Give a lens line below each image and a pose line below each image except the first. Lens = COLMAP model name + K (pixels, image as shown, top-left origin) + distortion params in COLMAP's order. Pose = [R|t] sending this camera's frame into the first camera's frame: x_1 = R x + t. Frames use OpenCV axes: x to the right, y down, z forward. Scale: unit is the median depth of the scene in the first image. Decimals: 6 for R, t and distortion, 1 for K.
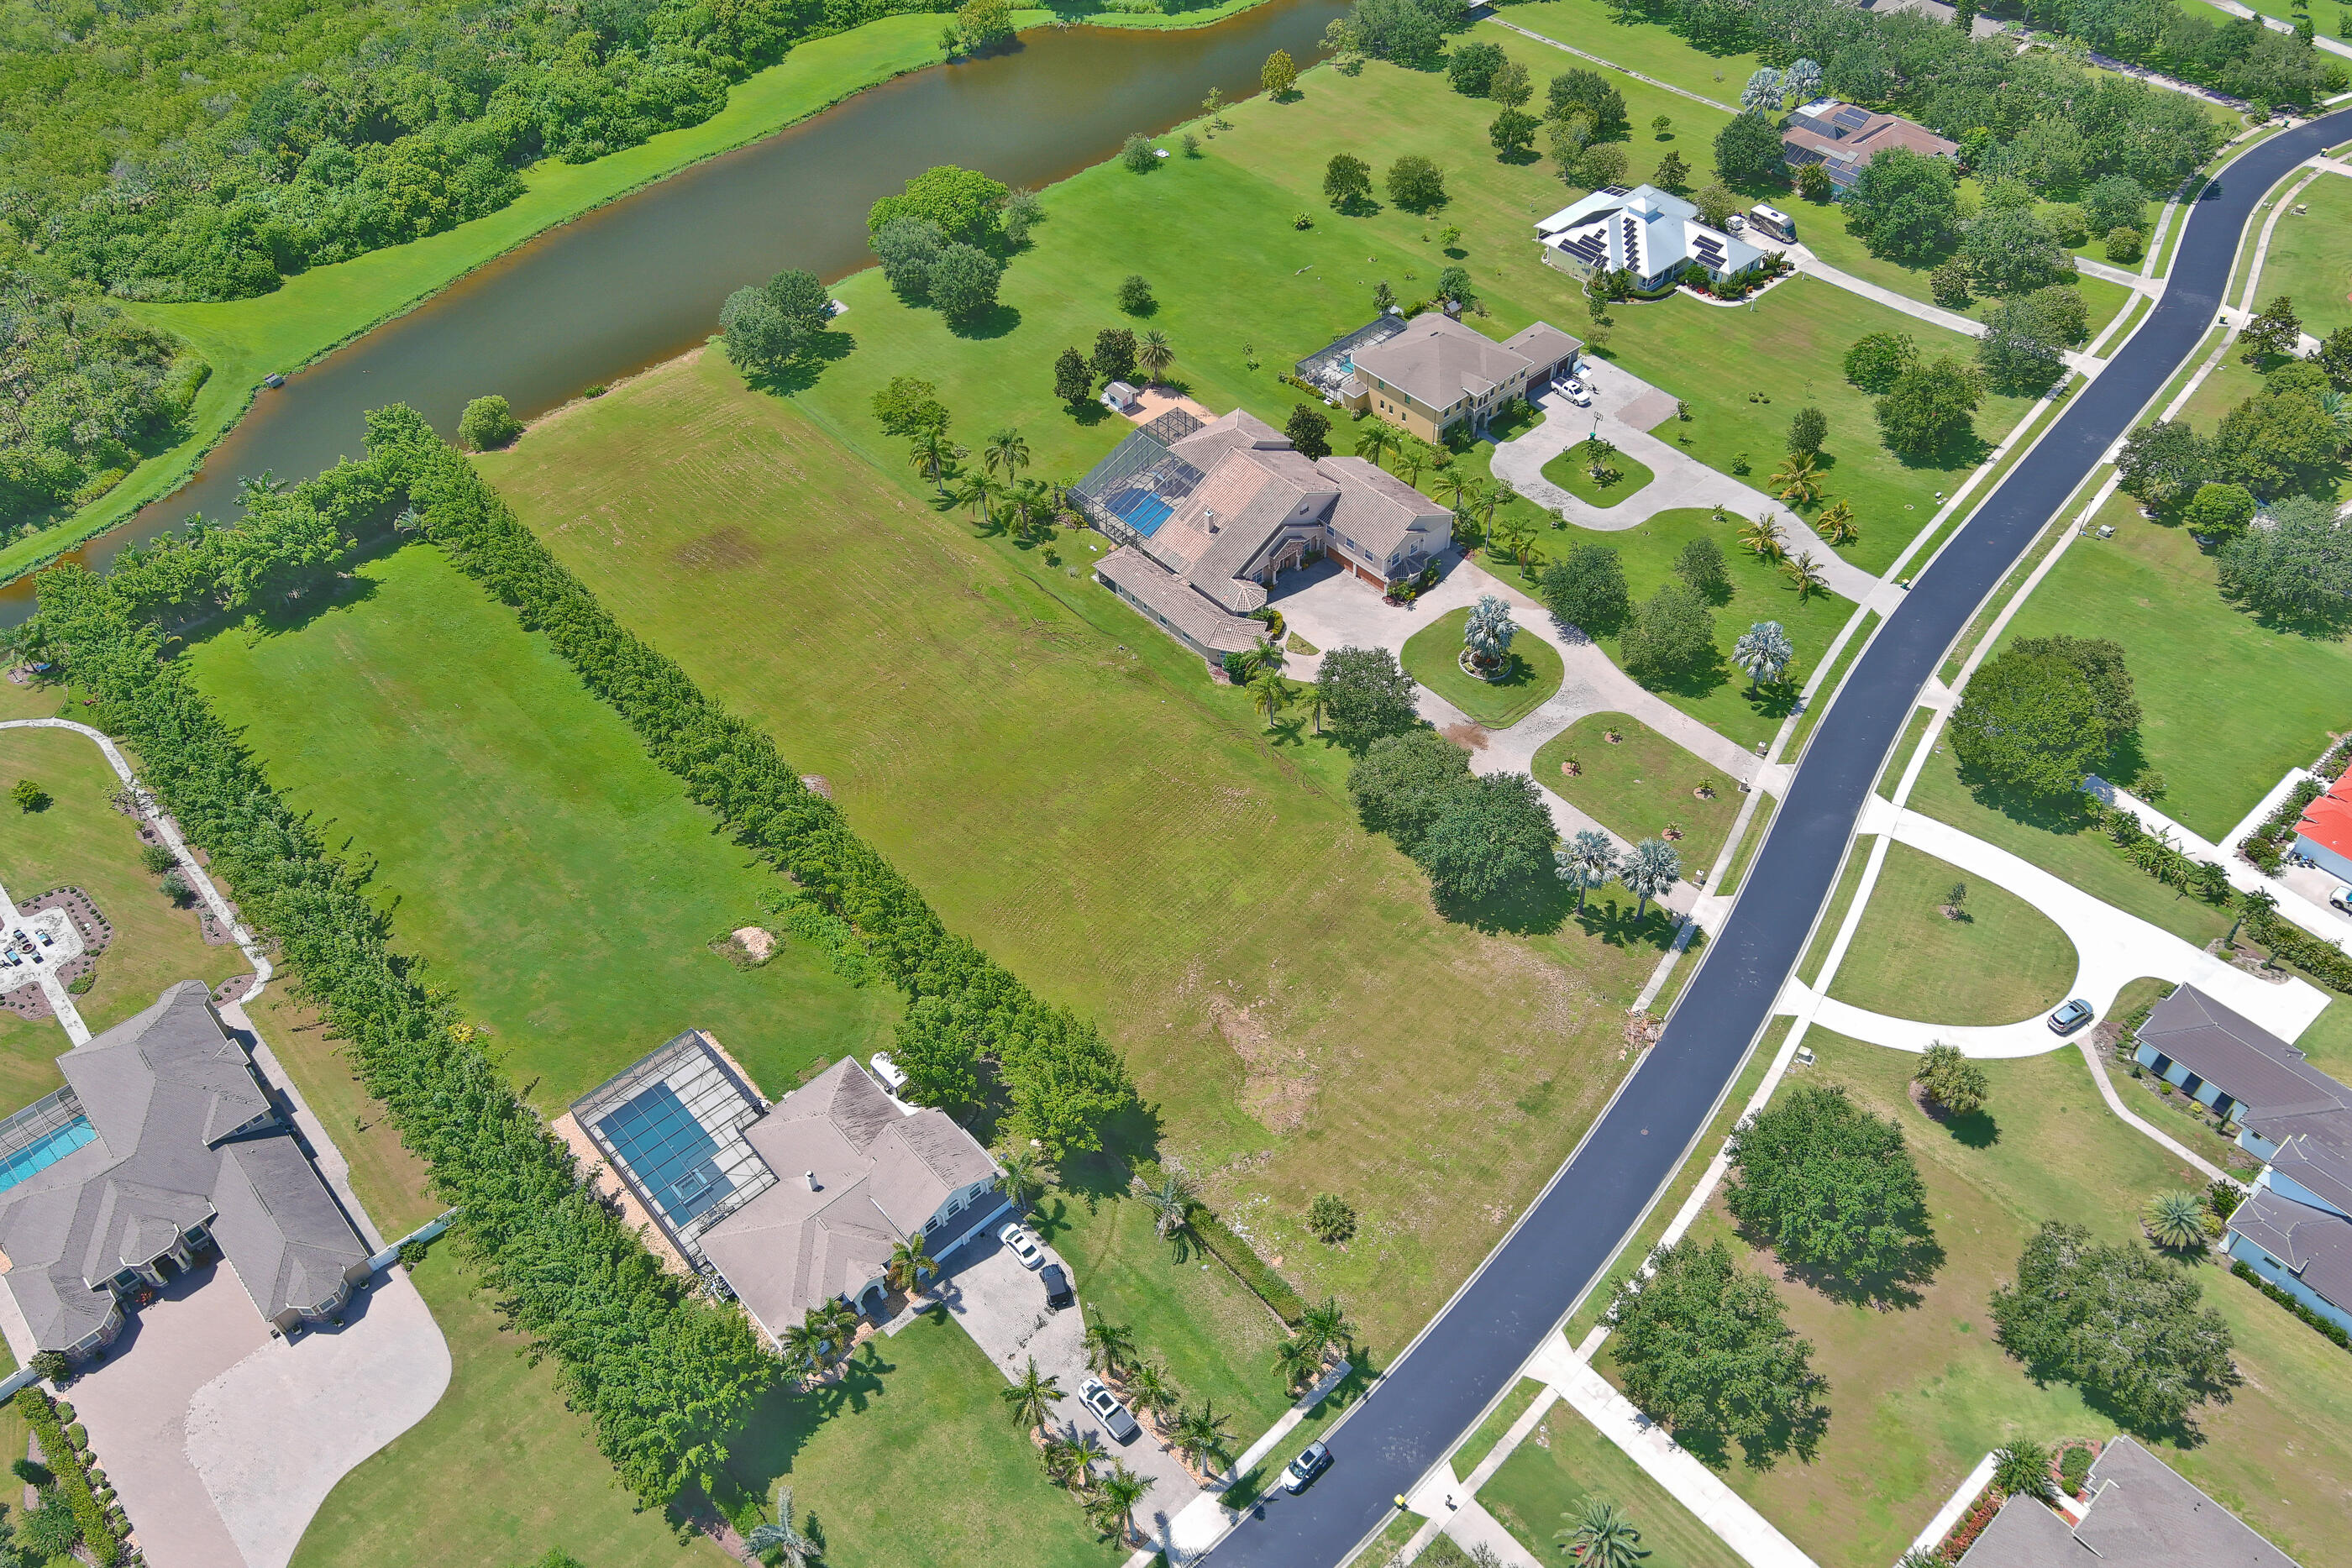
lens RADIAL K [[1873.5, 0, 1200.9], [0, 1873.5, 739.6], [0, 0, 1]] dist [0.021951, -0.004223]
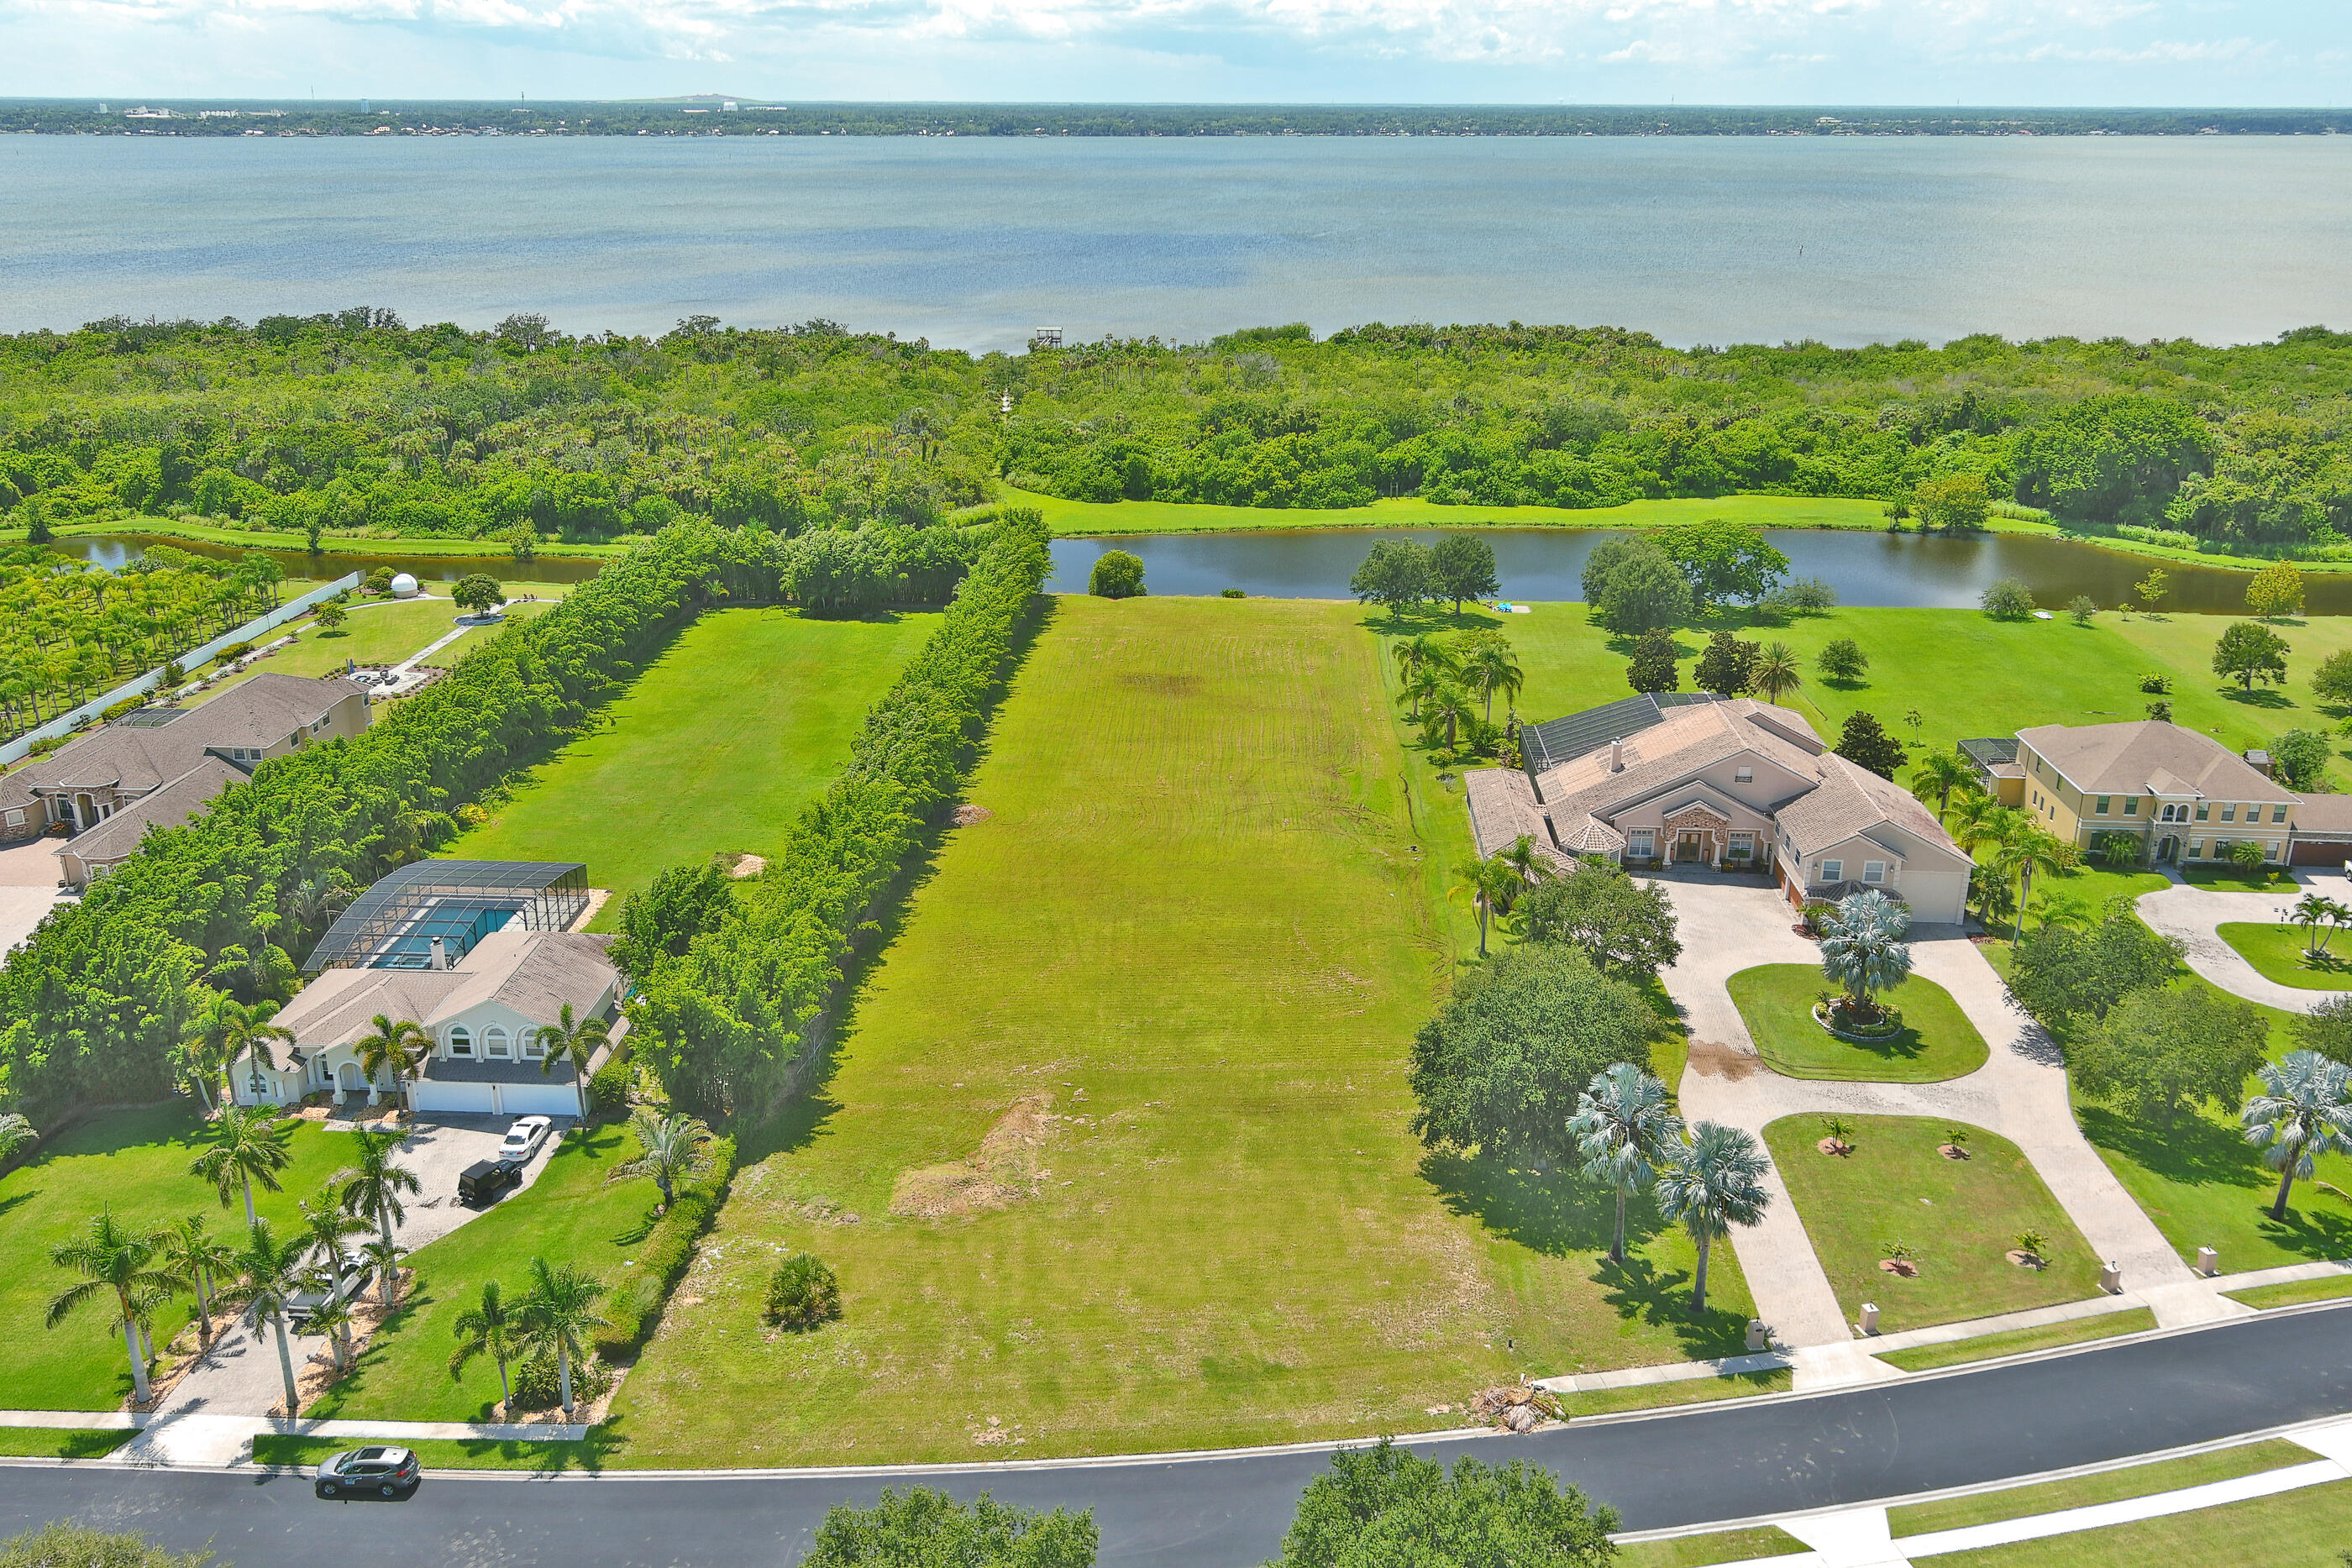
lens RADIAL K [[1939.4, 0, 1176.0], [0, 1939.4, 784.0], [0, 0, 1]] dist [0.028532, -0.012538]
pose [[0.698658, 0.256299, -0.667973, 0.416845], [-0.512942, 0.830302, -0.217921, 0.152177], [0.498766, 0.494884, 0.711563, 0.420335]]
